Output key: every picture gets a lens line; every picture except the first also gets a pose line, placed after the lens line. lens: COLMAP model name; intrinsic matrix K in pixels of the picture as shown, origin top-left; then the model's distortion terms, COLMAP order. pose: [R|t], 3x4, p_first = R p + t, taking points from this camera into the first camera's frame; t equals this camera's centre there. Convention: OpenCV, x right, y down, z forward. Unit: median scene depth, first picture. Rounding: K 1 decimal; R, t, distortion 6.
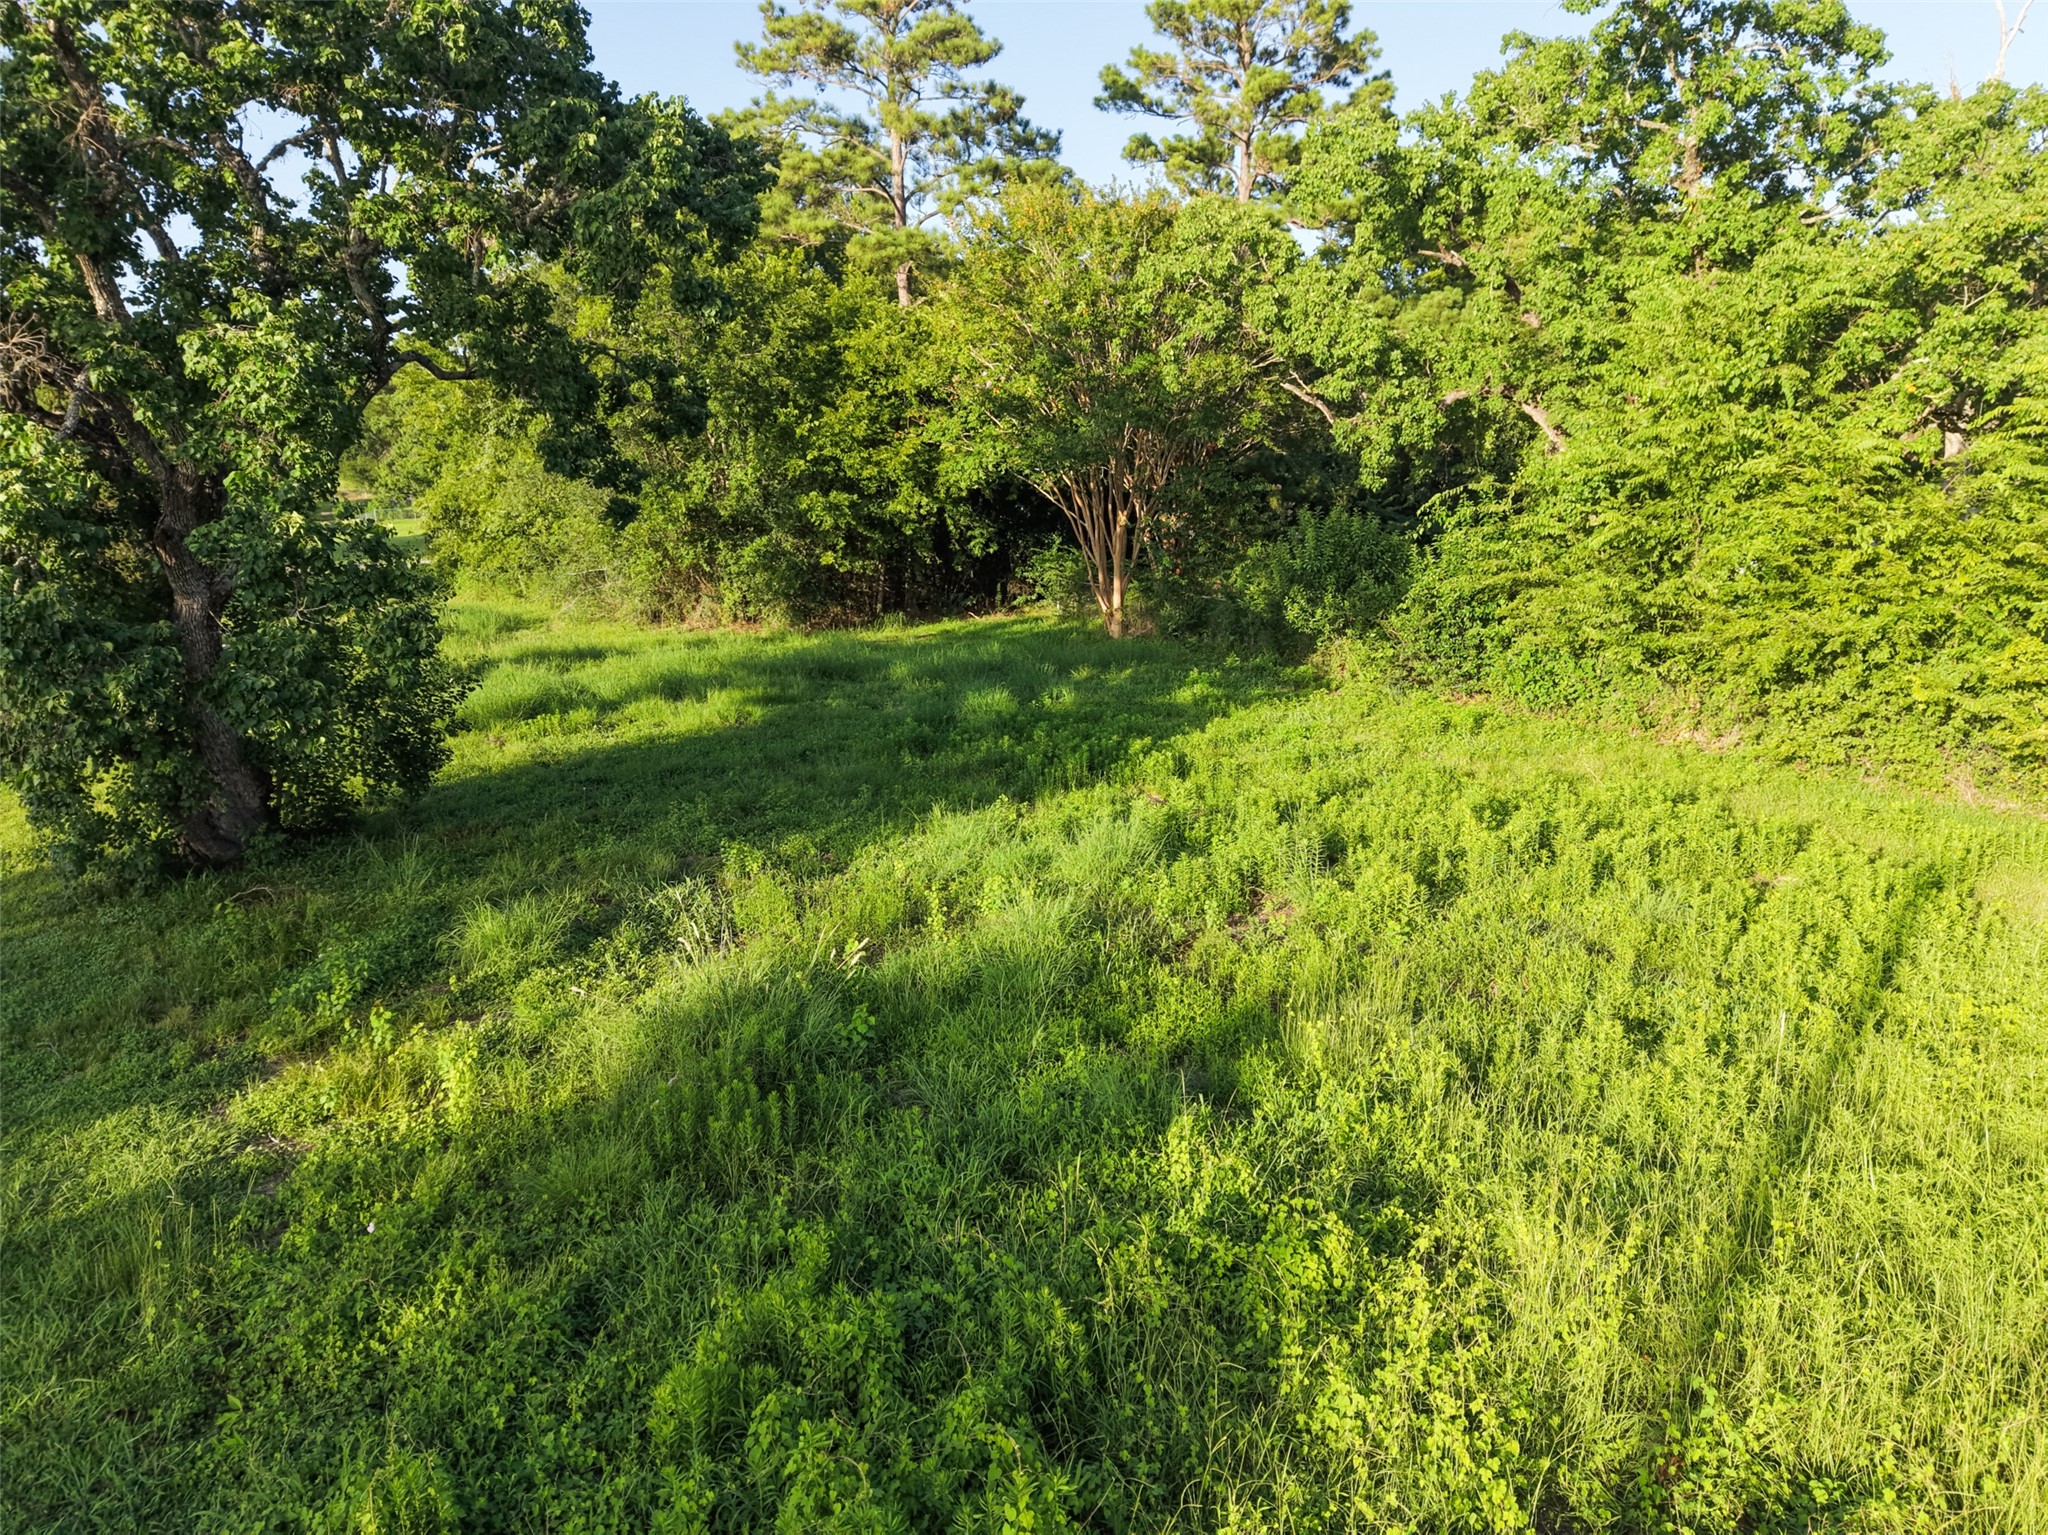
lens RADIAL K [[1390.9, 0, 1022.9], [0, 1390.9, 766.0], [0, 0, 1]] dist [0.033621, -0.029119]
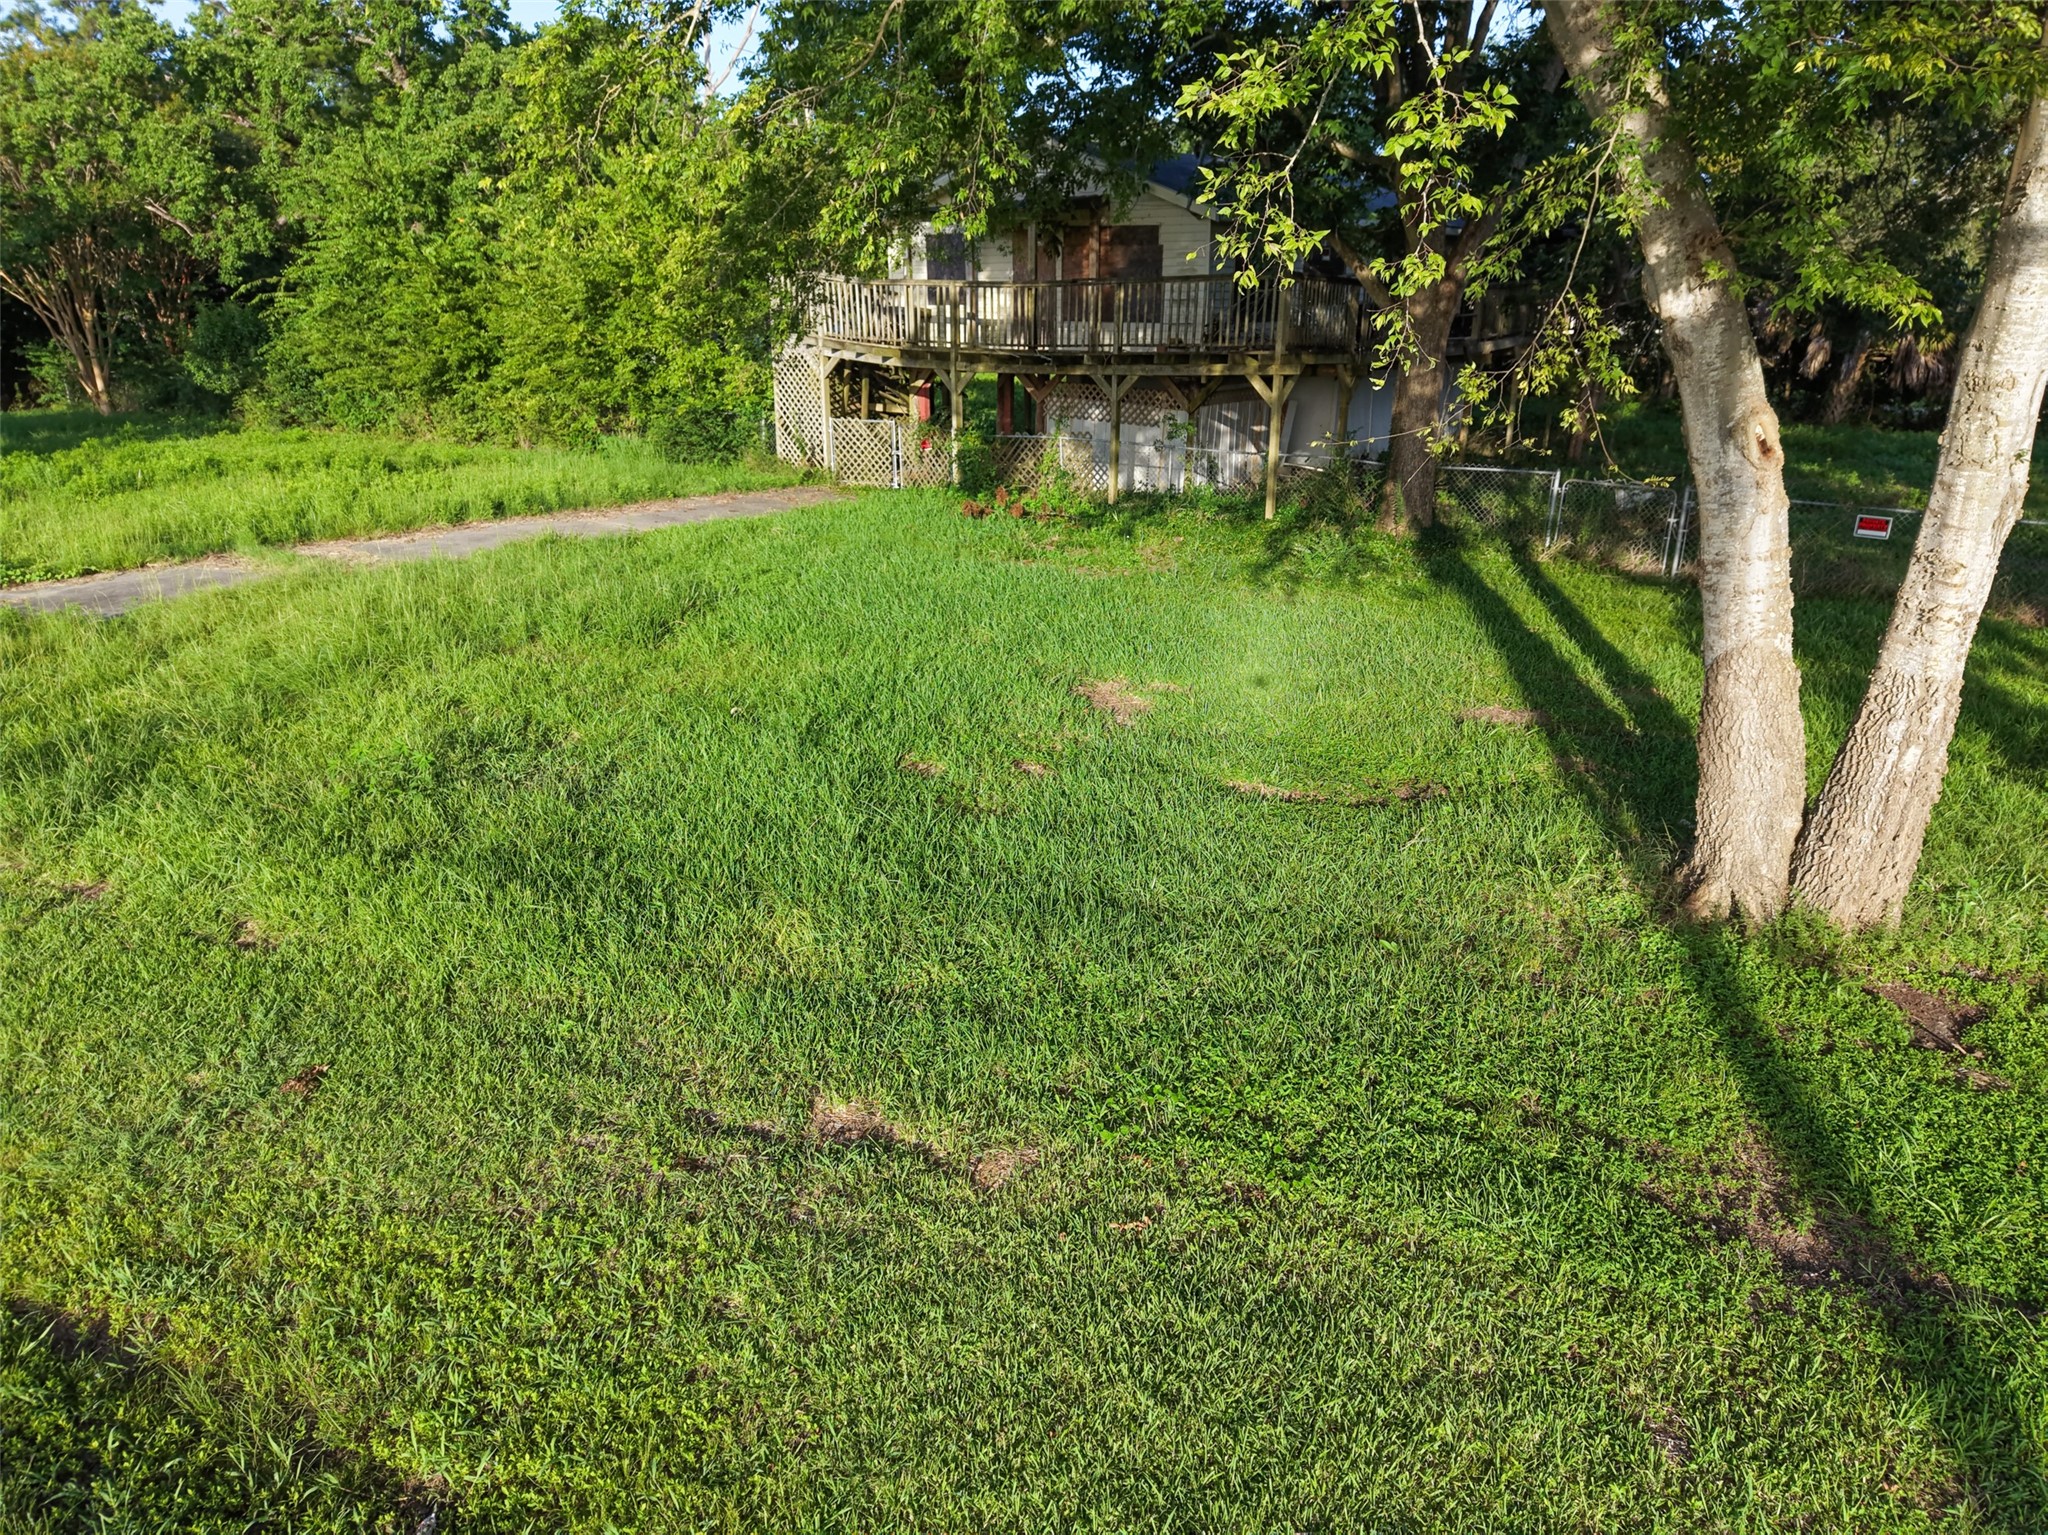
lens RADIAL K [[1390.9, 0, 1024.3], [0, 1390.9, 770.3], [0, 0, 1]] dist [0.033621, -0.029119]
pose [[0.885031, -0.160878, 0.436851, 0.262031], [0.107374, 0.983631, 0.144707, 0.169276], [-0.452981, -0.081164, 0.887818, -0.684056]]
